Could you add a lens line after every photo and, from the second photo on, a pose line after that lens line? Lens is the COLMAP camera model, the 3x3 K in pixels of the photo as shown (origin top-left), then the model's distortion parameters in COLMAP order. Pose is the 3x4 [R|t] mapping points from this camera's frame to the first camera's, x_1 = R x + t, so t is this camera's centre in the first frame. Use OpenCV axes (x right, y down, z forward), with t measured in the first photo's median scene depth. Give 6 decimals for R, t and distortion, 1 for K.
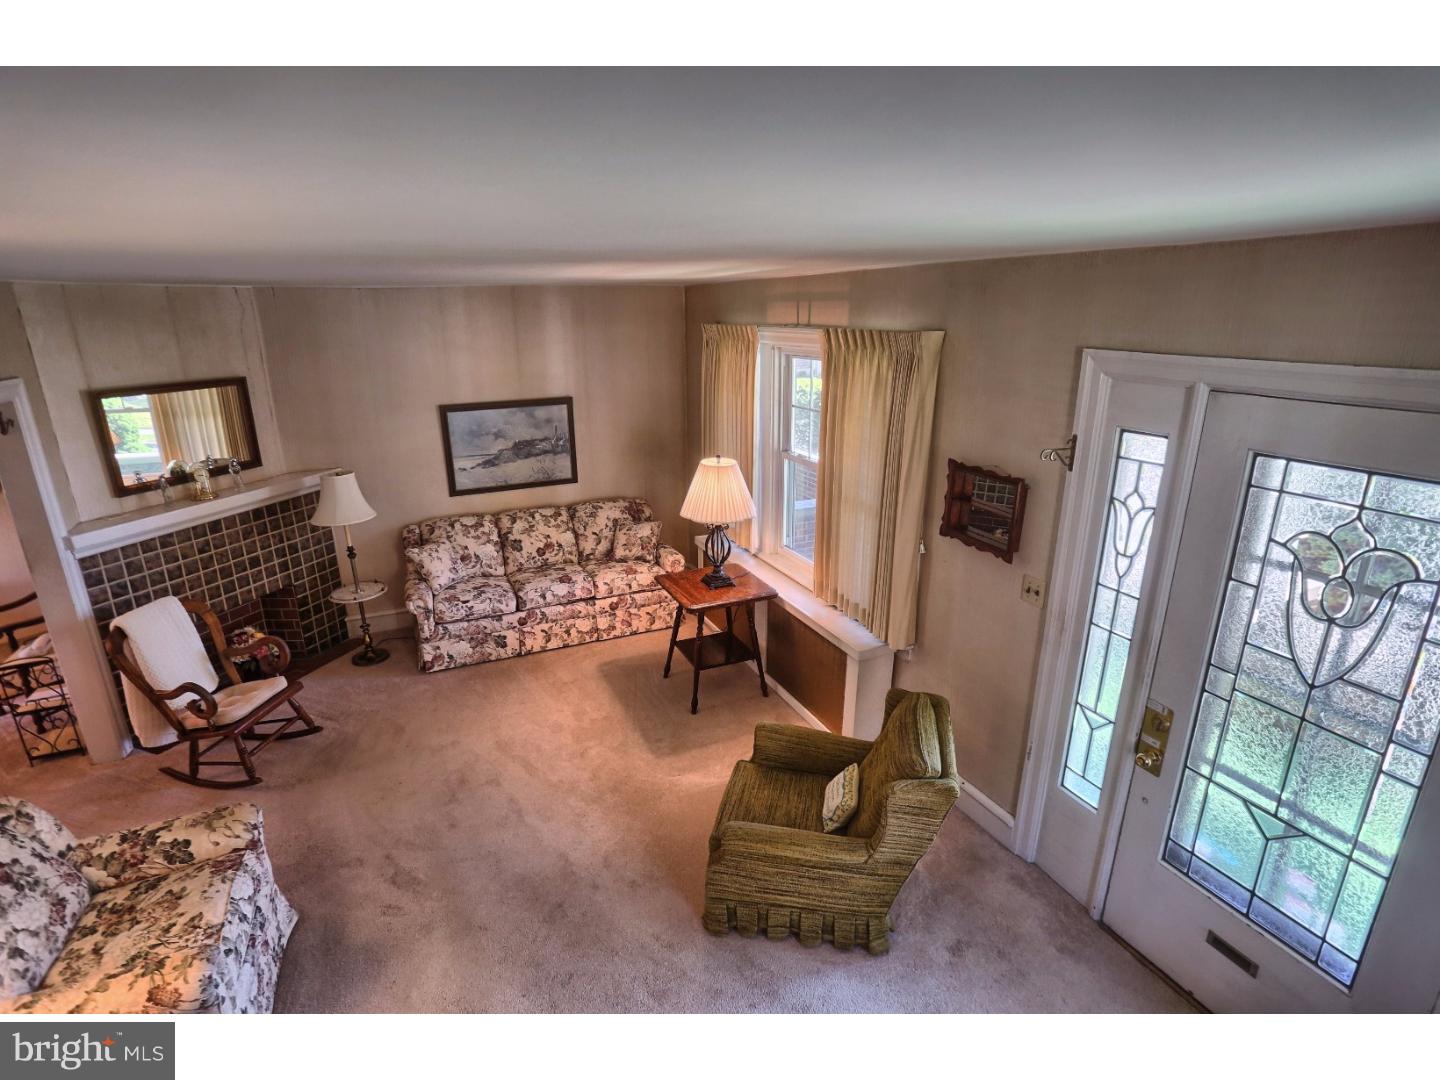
lens RADIAL K [[712.6, 0, 716.2], [0, 712.6, 534.8], [0, 0, 1]] dist [-0.046689, 0.018191]
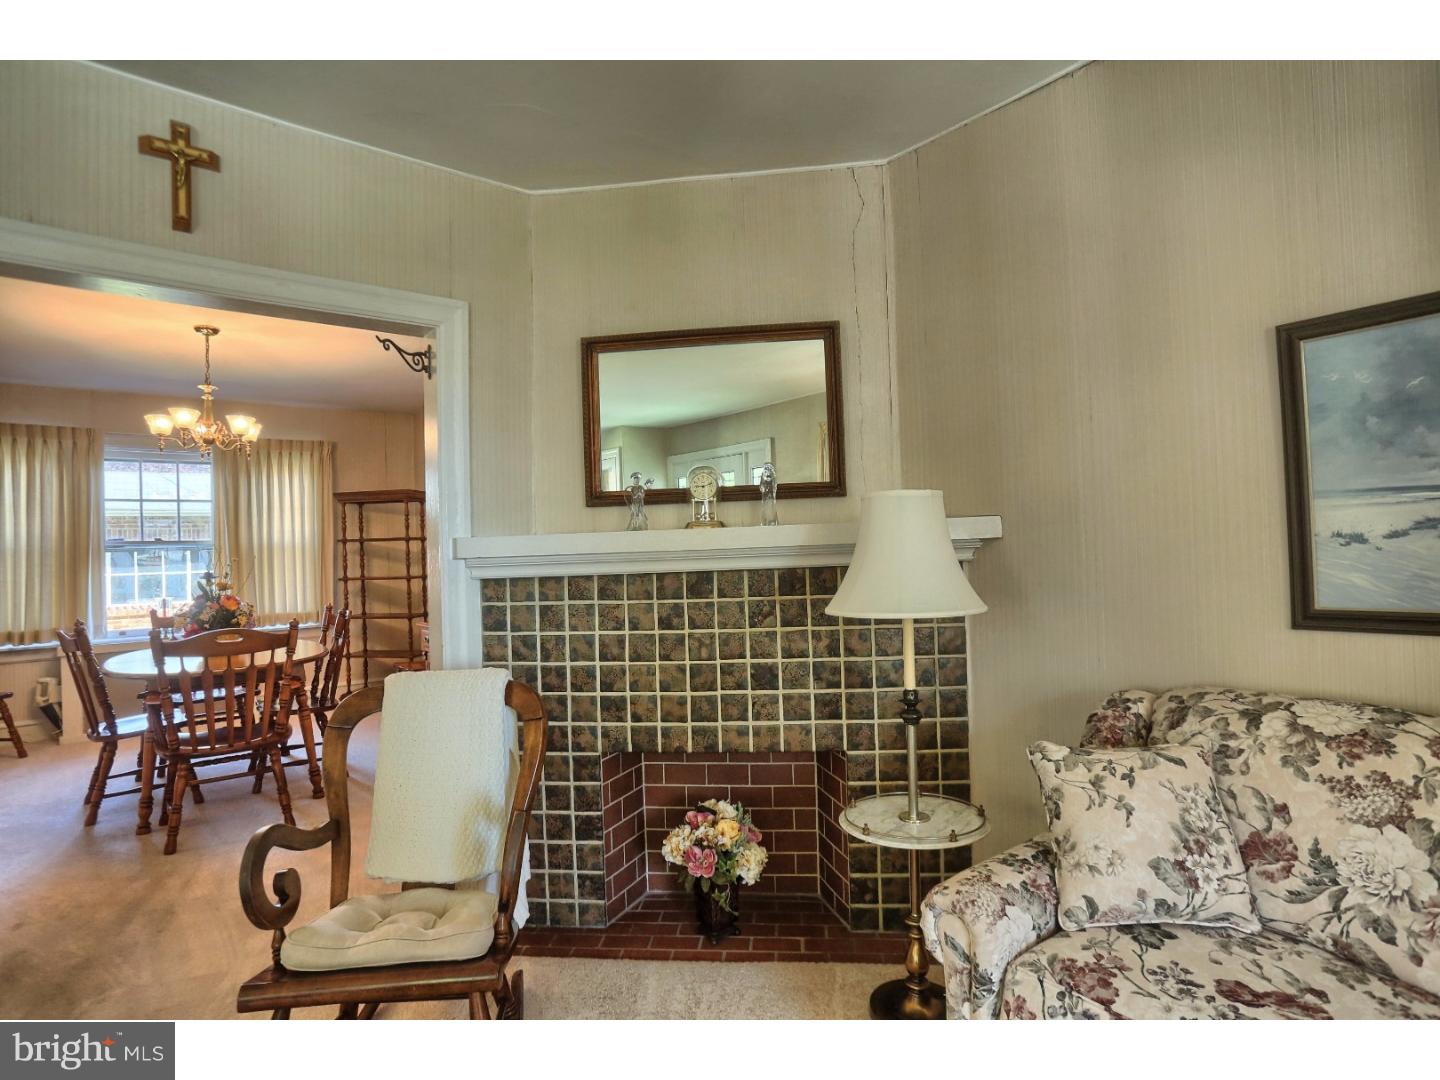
lens RADIAL K [[731.3, 0, 716.3], [0, 731.3, 534.7], [0, 0, 1]] dist [-0.051287, 0.020699]
pose [[0.257797, -0.019728, -0.965998, -0.164965], [-0.262856, 0.960650, -0.089767, -0.001233], [0.929757, 0.277060, 0.242467, 0.773880]]
